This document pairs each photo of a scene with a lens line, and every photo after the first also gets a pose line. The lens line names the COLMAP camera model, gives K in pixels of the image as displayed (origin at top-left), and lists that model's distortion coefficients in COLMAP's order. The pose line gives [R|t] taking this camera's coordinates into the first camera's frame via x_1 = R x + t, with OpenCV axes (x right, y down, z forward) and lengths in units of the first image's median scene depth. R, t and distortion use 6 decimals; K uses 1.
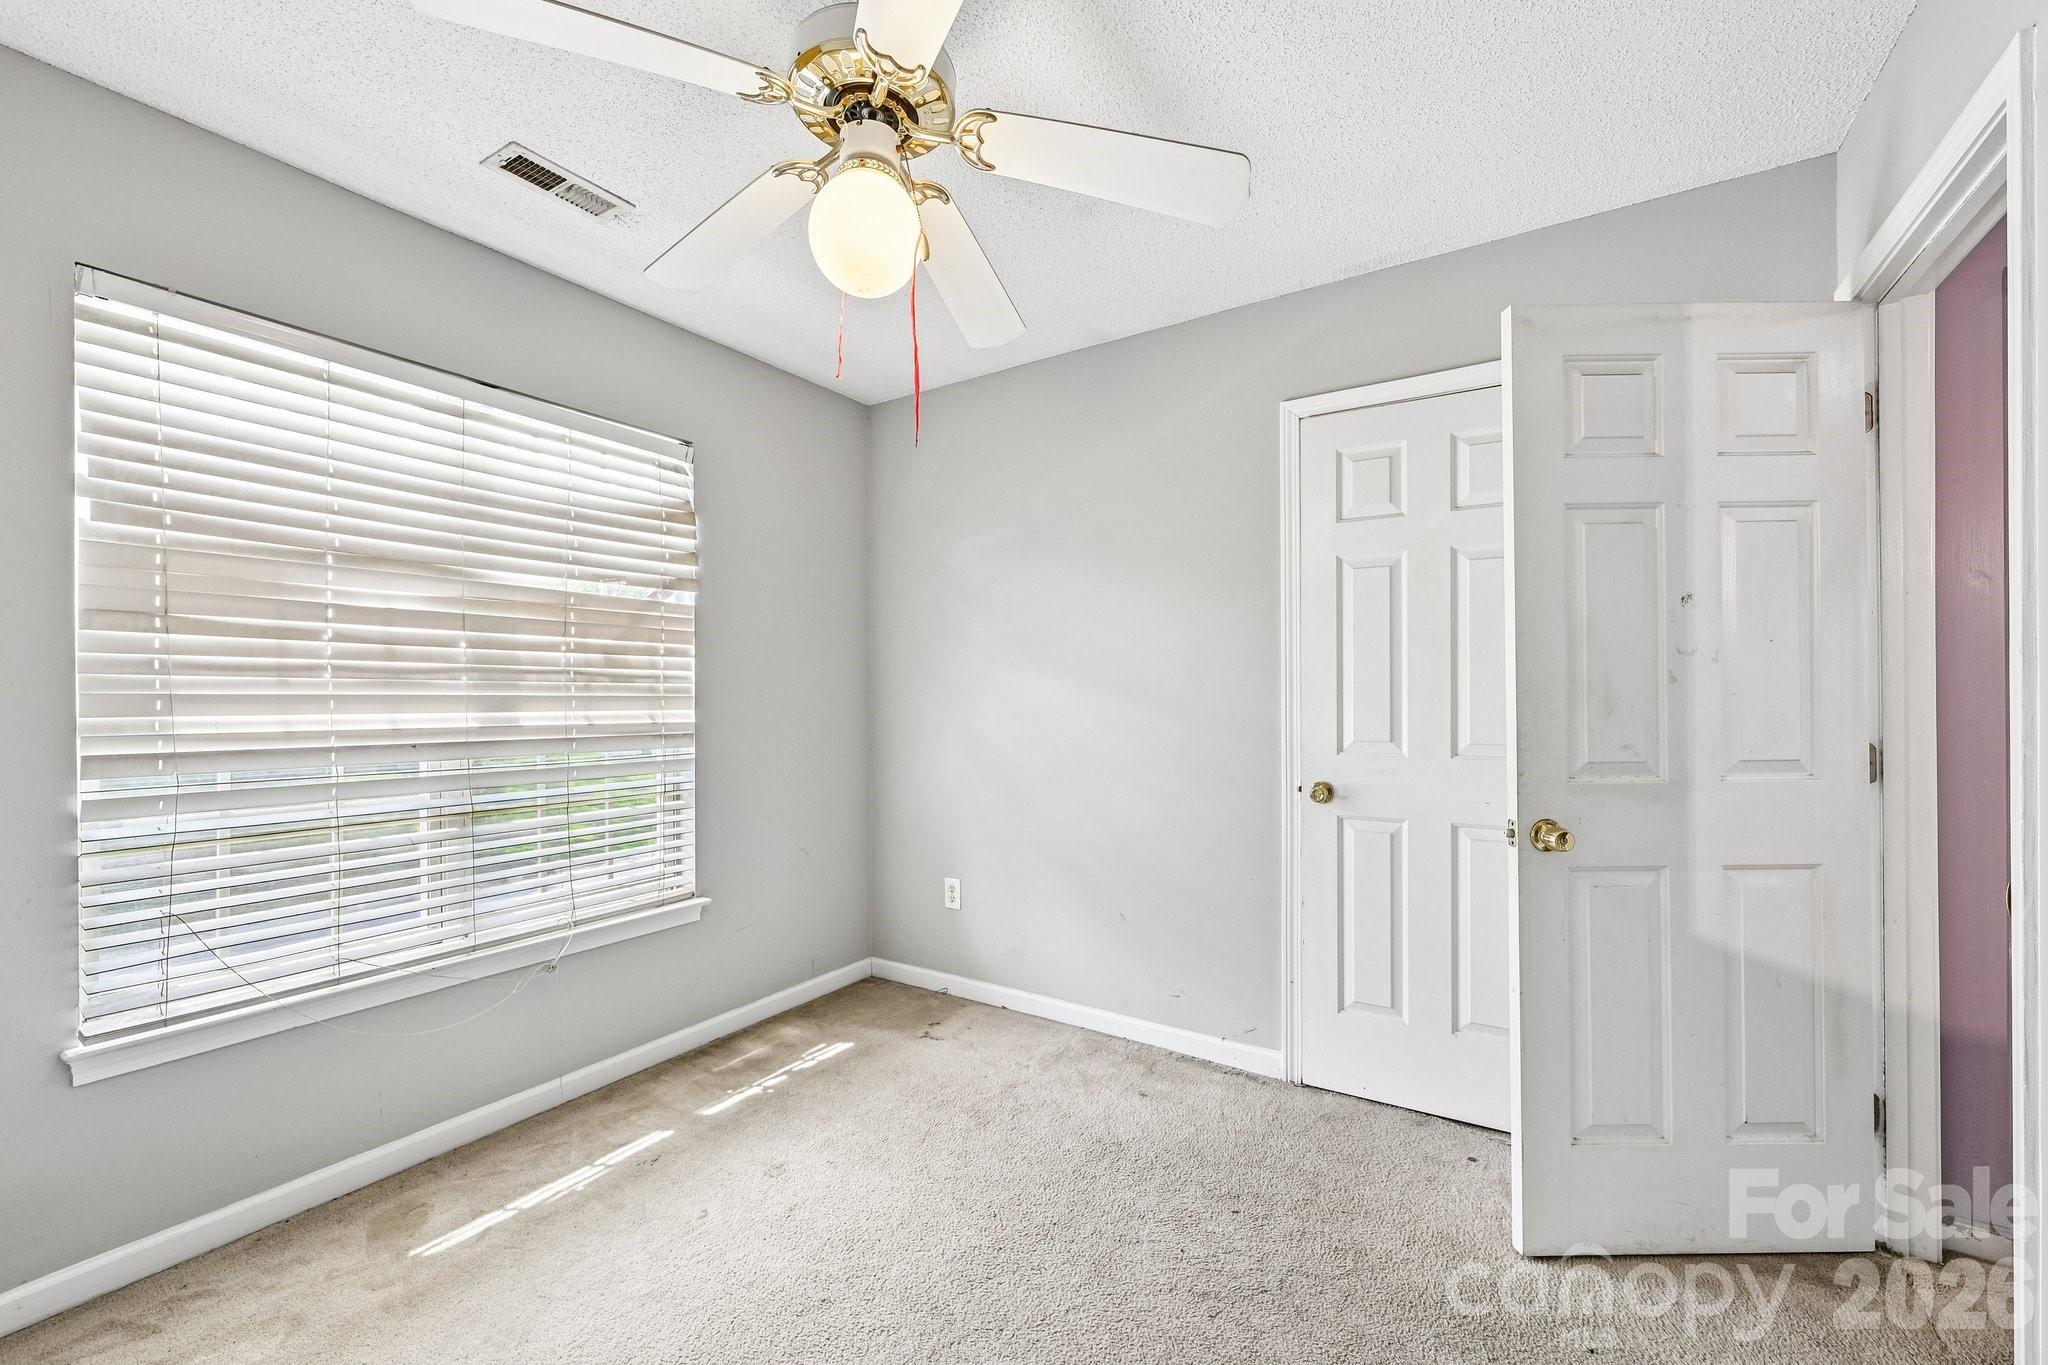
lens RADIAL K [[833.1, 0, 1020.4], [0, 833.1, 678.6], [0, 0, 1]] dist [0.001053, 0.000139]
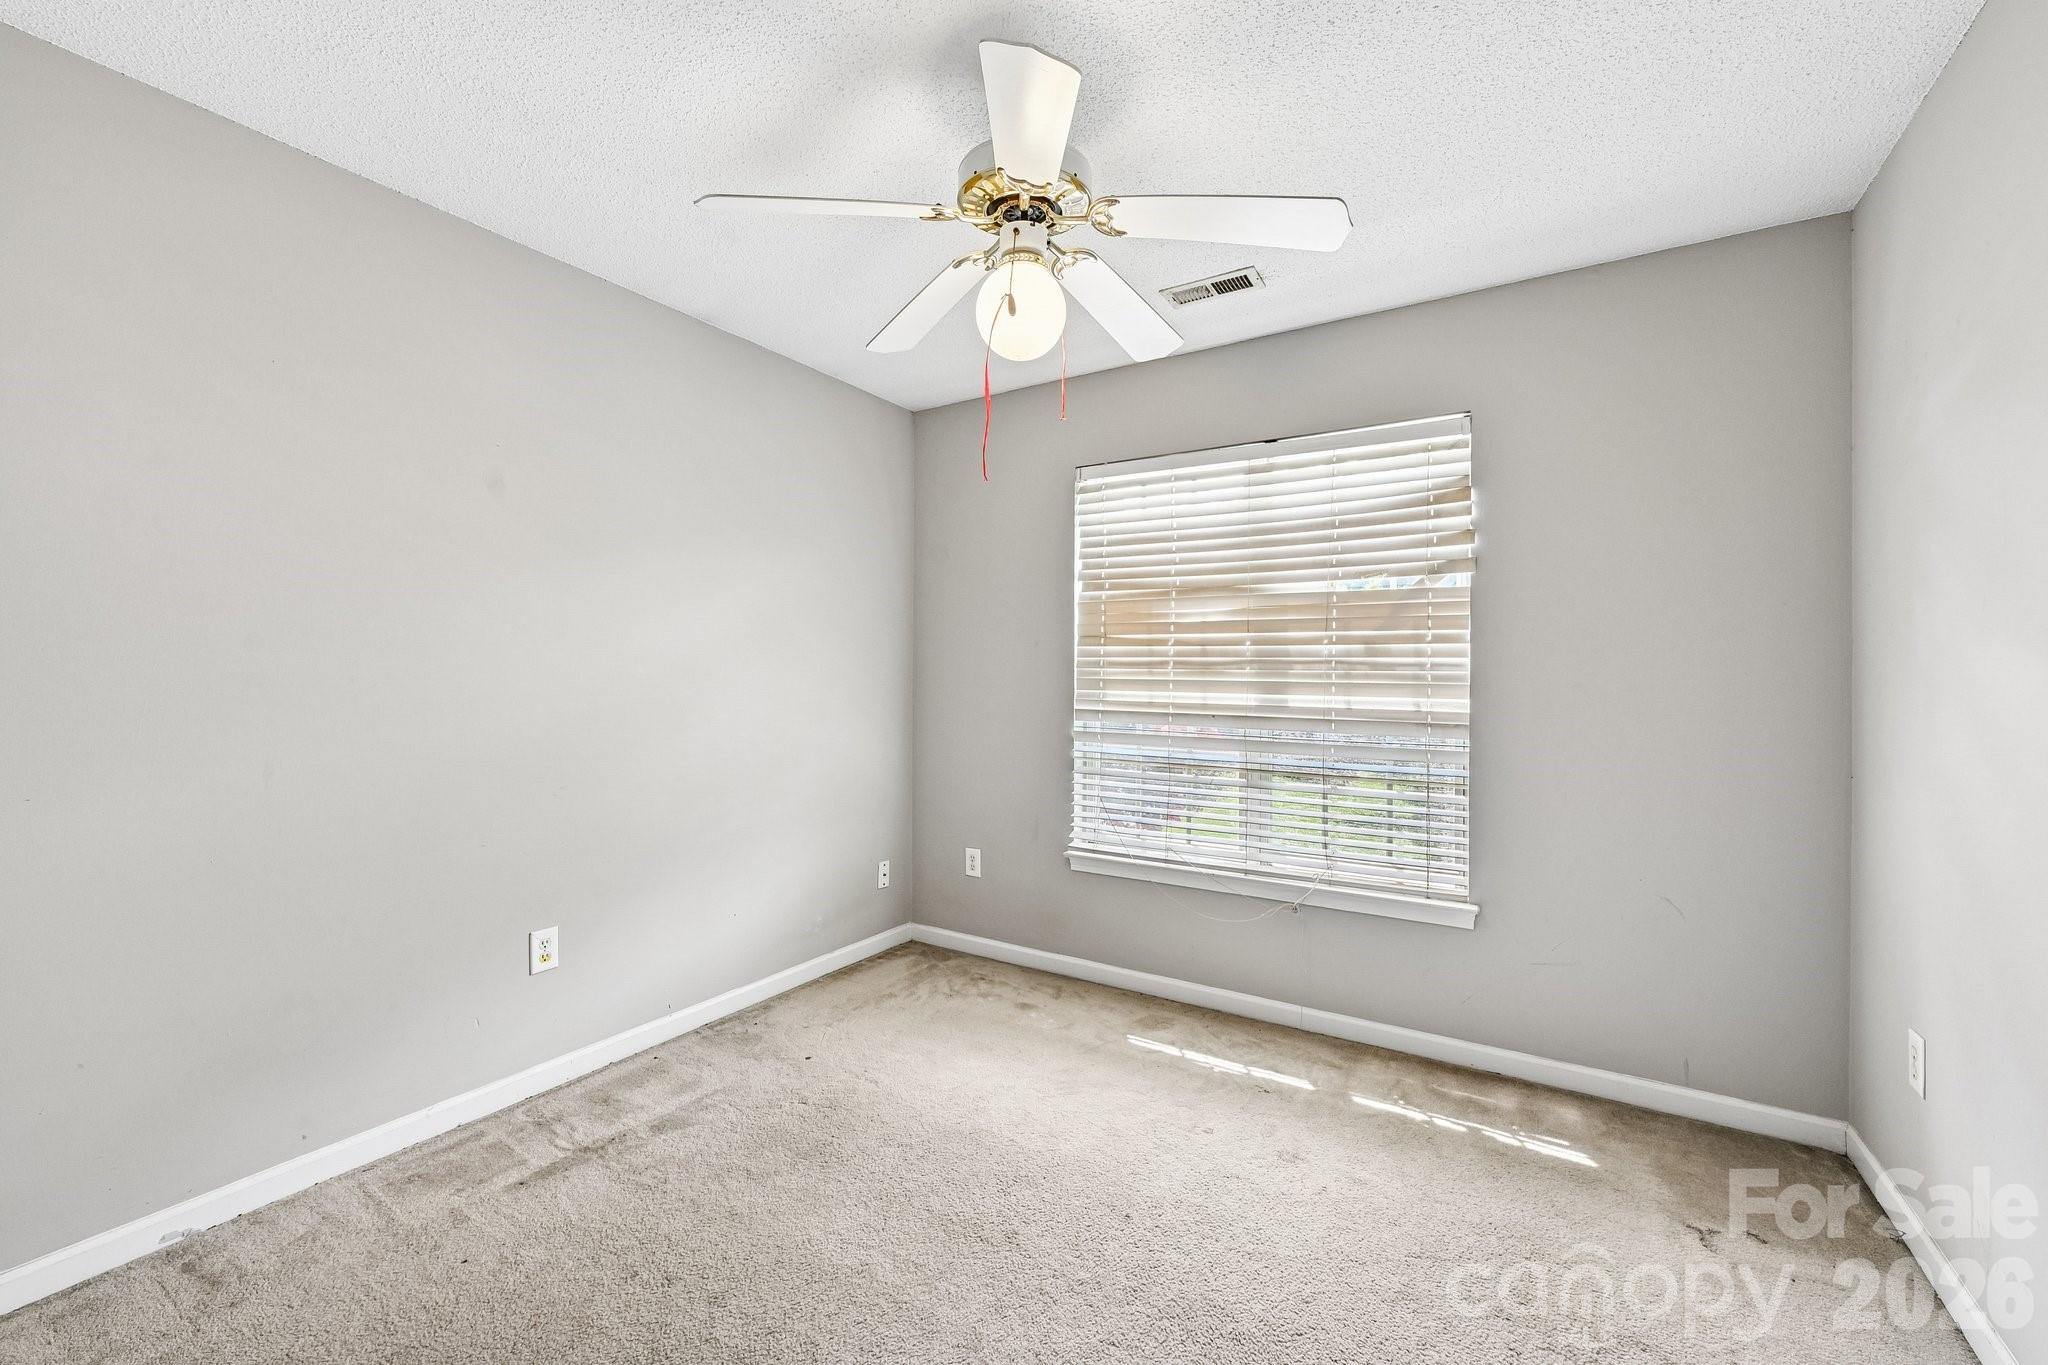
lens RADIAL K [[846.3, 0, 1046.7], [0, 846.3, 669.2], [0, 0, 1]] dist [0.001479, 0.000286]
pose [[0.011706, -0.013836, -0.999836, 0.653026], [0.006060, 0.999887, -0.013765, 0.017040], [0.999913, -0.005898, 0.011789, 0.629251]]
